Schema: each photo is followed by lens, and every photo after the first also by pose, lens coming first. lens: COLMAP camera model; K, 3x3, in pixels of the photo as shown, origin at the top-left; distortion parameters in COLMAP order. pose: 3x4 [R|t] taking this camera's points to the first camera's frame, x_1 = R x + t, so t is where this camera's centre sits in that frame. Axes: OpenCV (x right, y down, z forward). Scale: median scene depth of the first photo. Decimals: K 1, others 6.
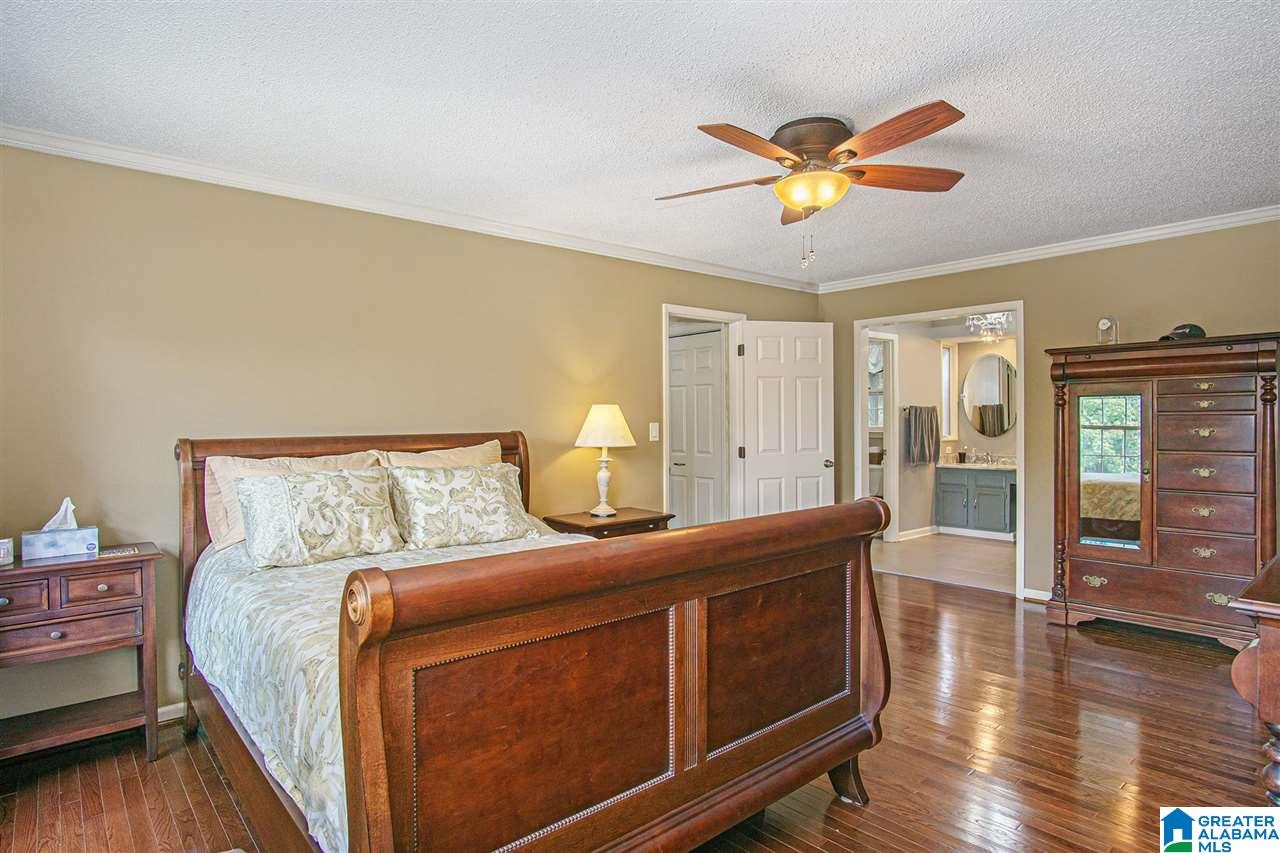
lens RADIAL K [[694.6, 0, 639.1], [0, 694.6, 424.8], [0, 0, 1]] dist [-0.019639, 0.002463]
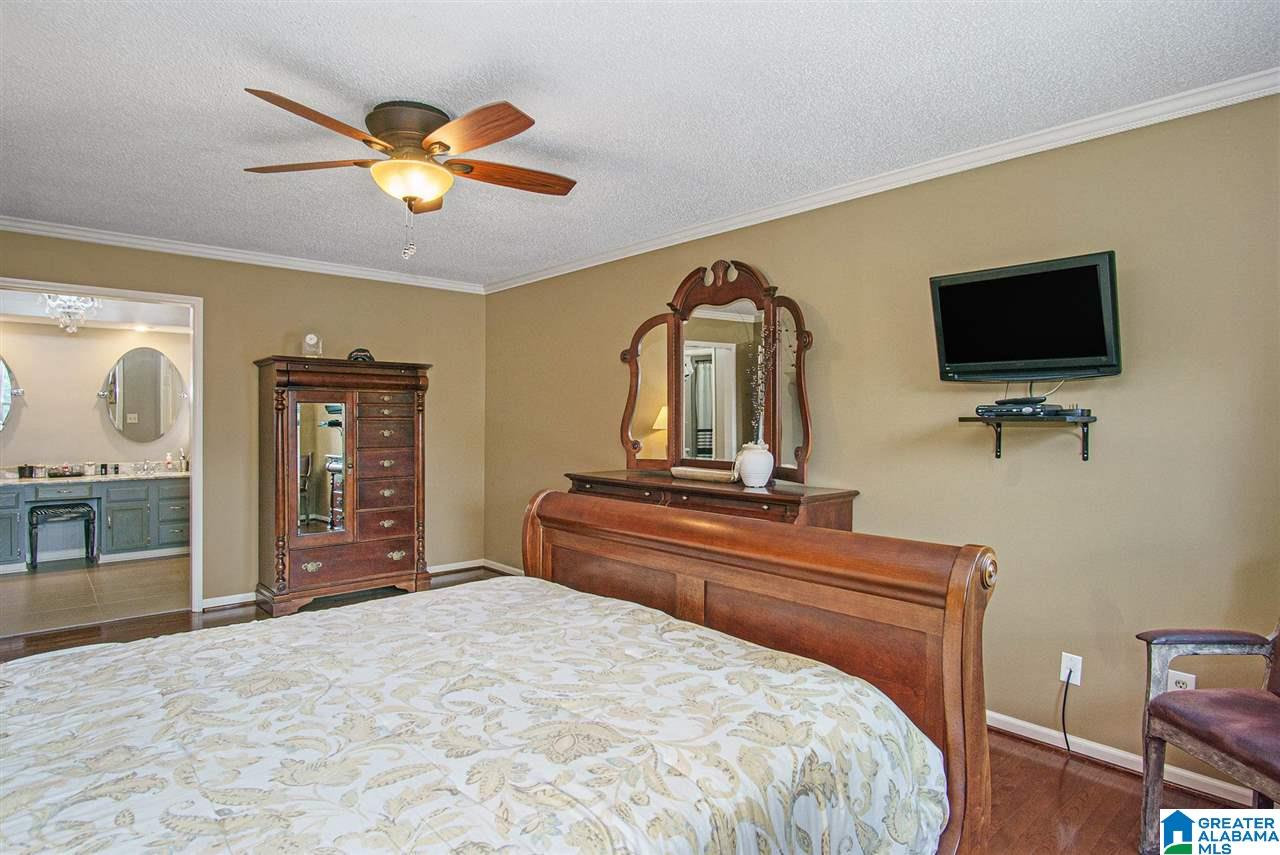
lens RADIAL K [[694.6, 0, 639.1], [0, 694.6, 425.8], [0, 0, 1]] dist [-0.019639, 0.002463]
pose [[-0.020983, 0.001189, 0.999779, -0.469755], [0.005380, 0.999985, -0.001077, 0.000527], [-0.999765, 0.005356, -0.020989, 0.477535]]
